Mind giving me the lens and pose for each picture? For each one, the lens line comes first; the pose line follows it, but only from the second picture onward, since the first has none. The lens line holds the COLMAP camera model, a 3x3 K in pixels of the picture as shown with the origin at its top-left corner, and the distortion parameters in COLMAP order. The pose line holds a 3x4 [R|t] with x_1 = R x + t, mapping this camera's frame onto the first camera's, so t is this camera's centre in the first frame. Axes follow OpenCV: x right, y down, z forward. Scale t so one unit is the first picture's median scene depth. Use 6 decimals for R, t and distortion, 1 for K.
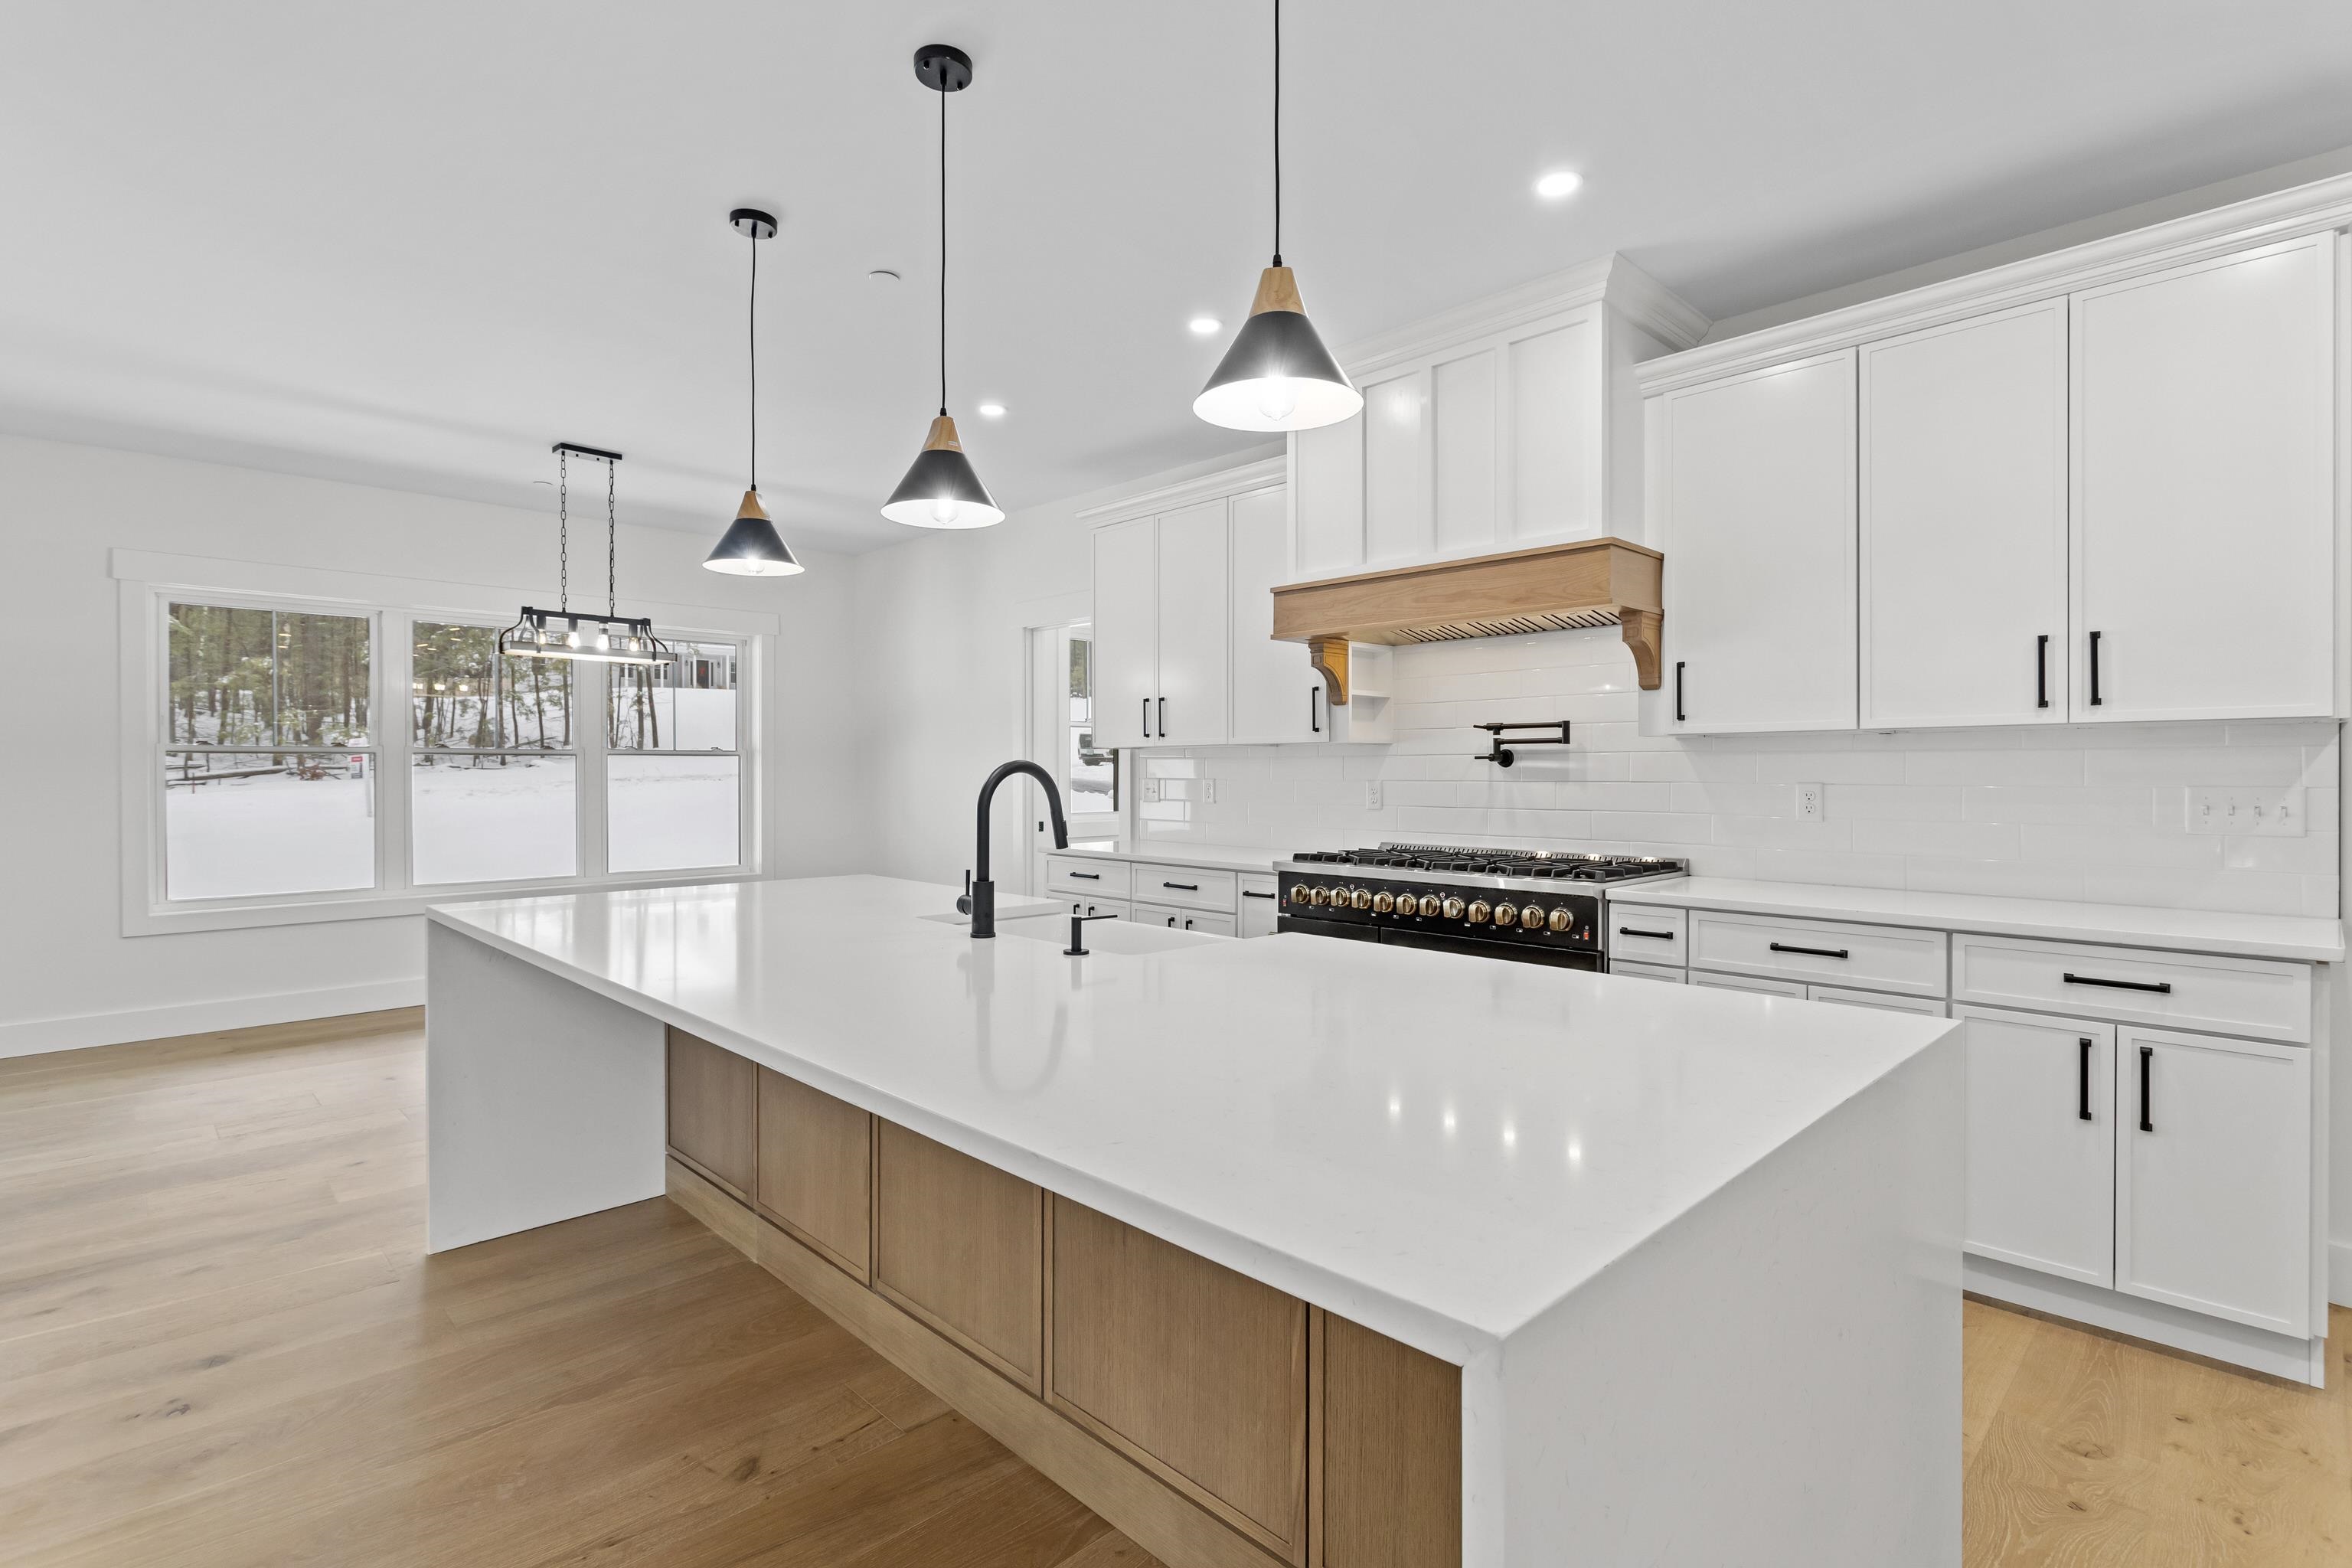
lens RADIAL K [[1109.1, 0, 1185.4], [0, 1109.1, 783.5], [0, 0, 1]] dist [-0.003118, -0.000166]
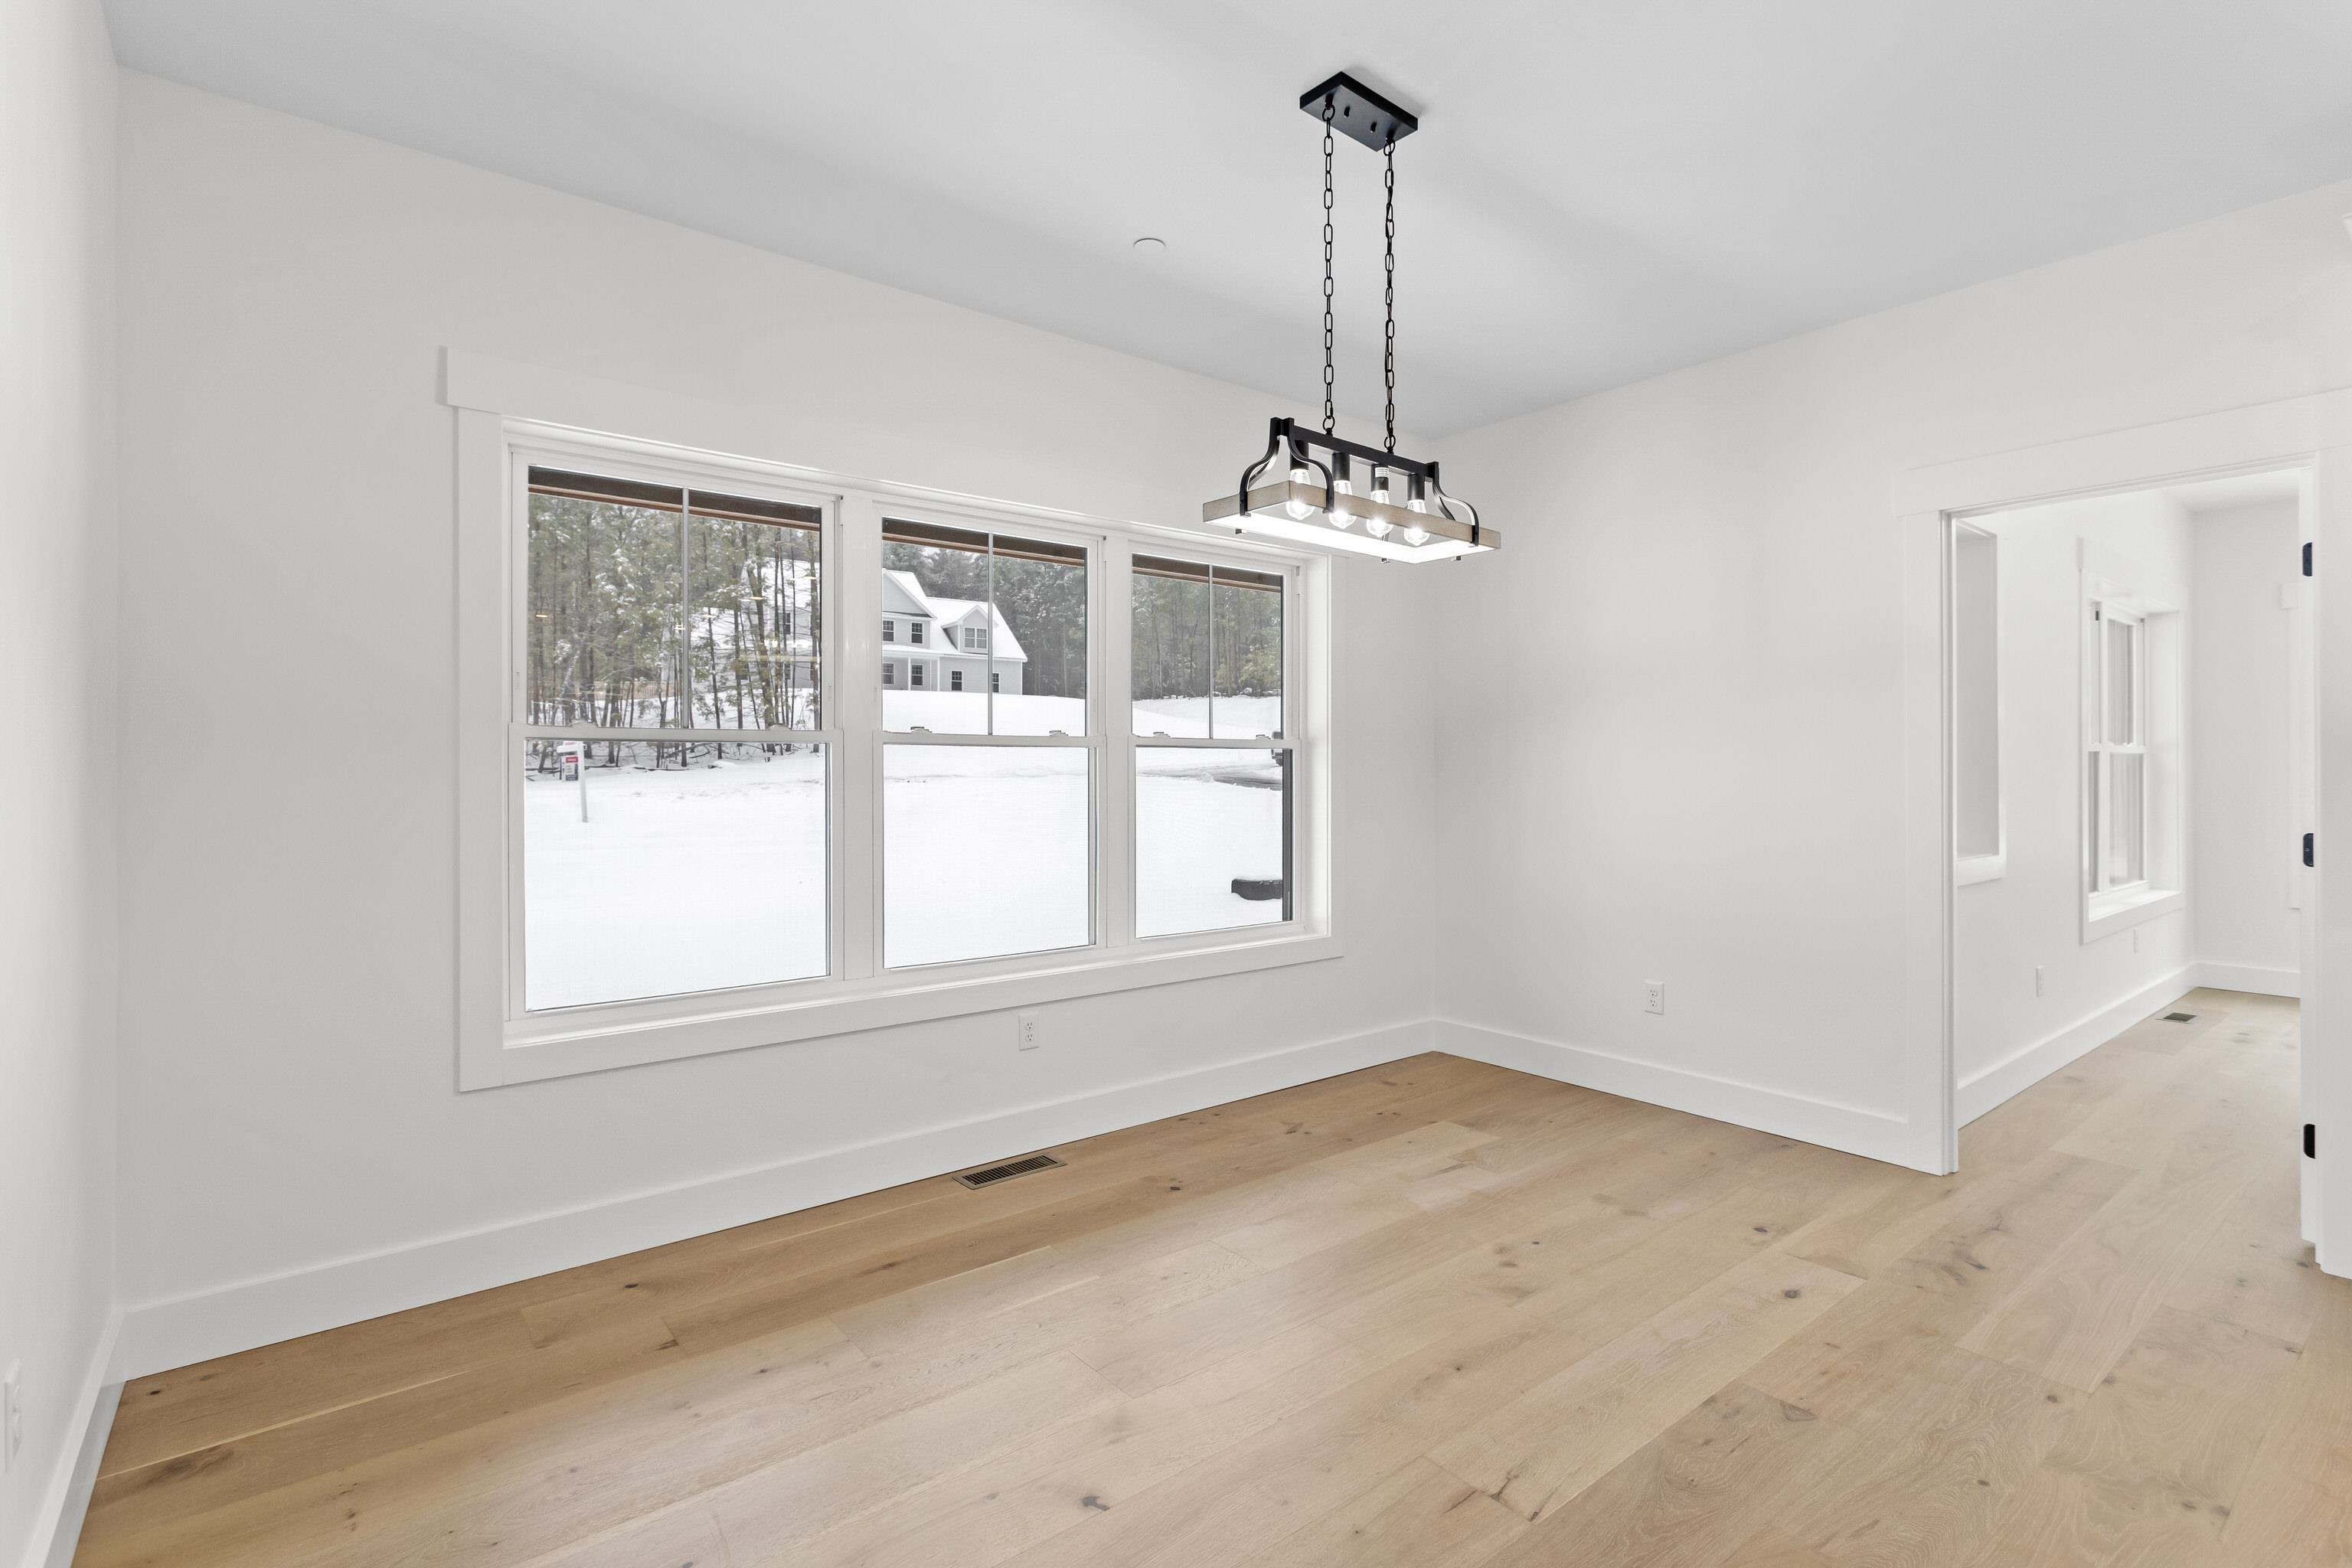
lens RADIAL K [[1109.1, 0, 1172.4], [0, 1109.1, 768.2], [0, 0, 1]] dist [-0.003118, -0.000166]
pose [[0.994077, 0.000327, -0.108674, -0.259304], [-0.002021, 0.999878, -0.015470, -0.002120], [0.108656, 0.015598, 0.993957, 0.234867]]
